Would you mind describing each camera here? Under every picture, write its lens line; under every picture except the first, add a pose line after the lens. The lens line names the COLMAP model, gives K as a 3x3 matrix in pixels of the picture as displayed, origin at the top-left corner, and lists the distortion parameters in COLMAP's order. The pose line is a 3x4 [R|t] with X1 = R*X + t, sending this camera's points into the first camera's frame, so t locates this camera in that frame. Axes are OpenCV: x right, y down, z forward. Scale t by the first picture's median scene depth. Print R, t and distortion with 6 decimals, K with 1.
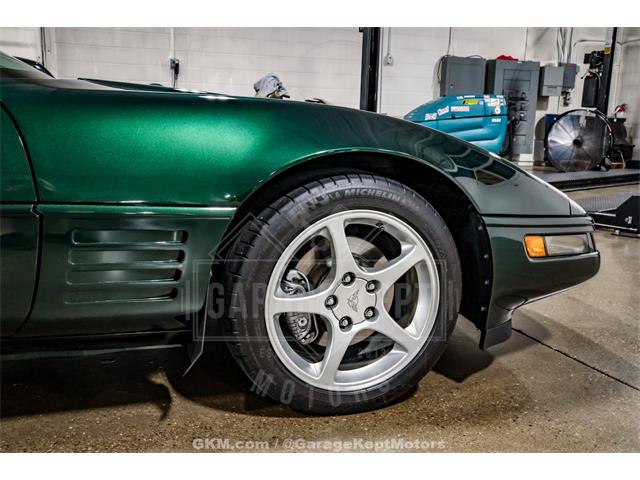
lens RADIAL K [[697.8, 0, 321.4], [0, 697.8, 234.3], [0, 0, 1]] dist [0.044678, 0.000000]
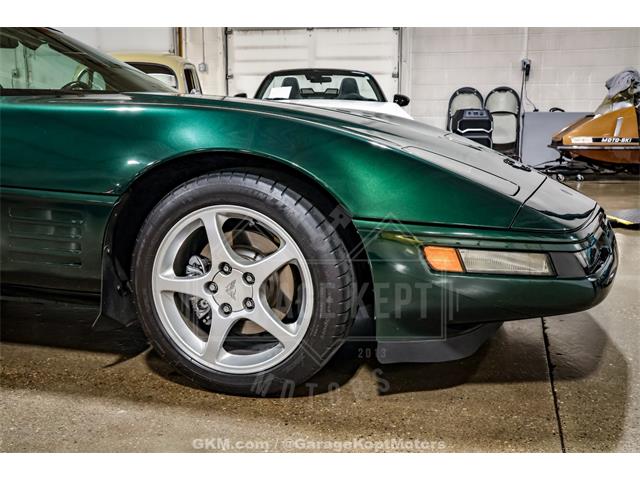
lens RADIAL K [[734.3, 0, 319.3], [0, 734.3, 242.2], [0, 0, 1]] dist [0.060357, 0.000000]
pose [[0.810663, 0.078420, -0.580238, 0.775605], [-0.081367, 0.996463, 0.020994, -0.012261], [0.579832, 0.030193, 0.814176, 0.143758]]
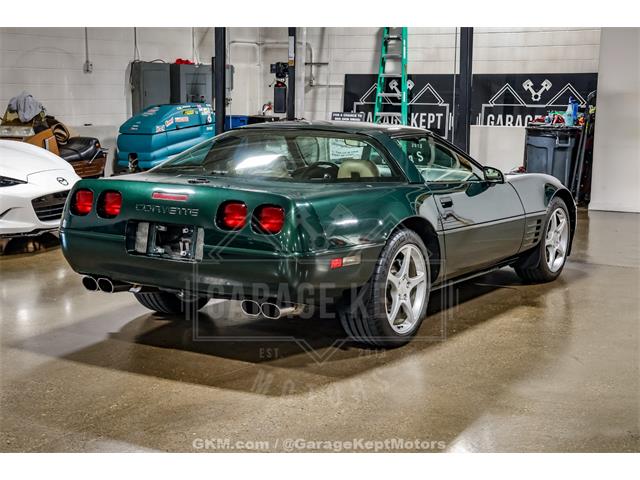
lens RADIAL K [[1097.3, 0, 319.8], [0, 1097.3, 236.0], [0, 0, 1]] dist [0.250331, 0.000000]
pose [[0.768889, -0.114199, 0.629101, -3.371762], [0.123322, 0.991933, 0.029339, -0.164126], [-0.627376, 0.055024, 0.776770, -1.818939]]
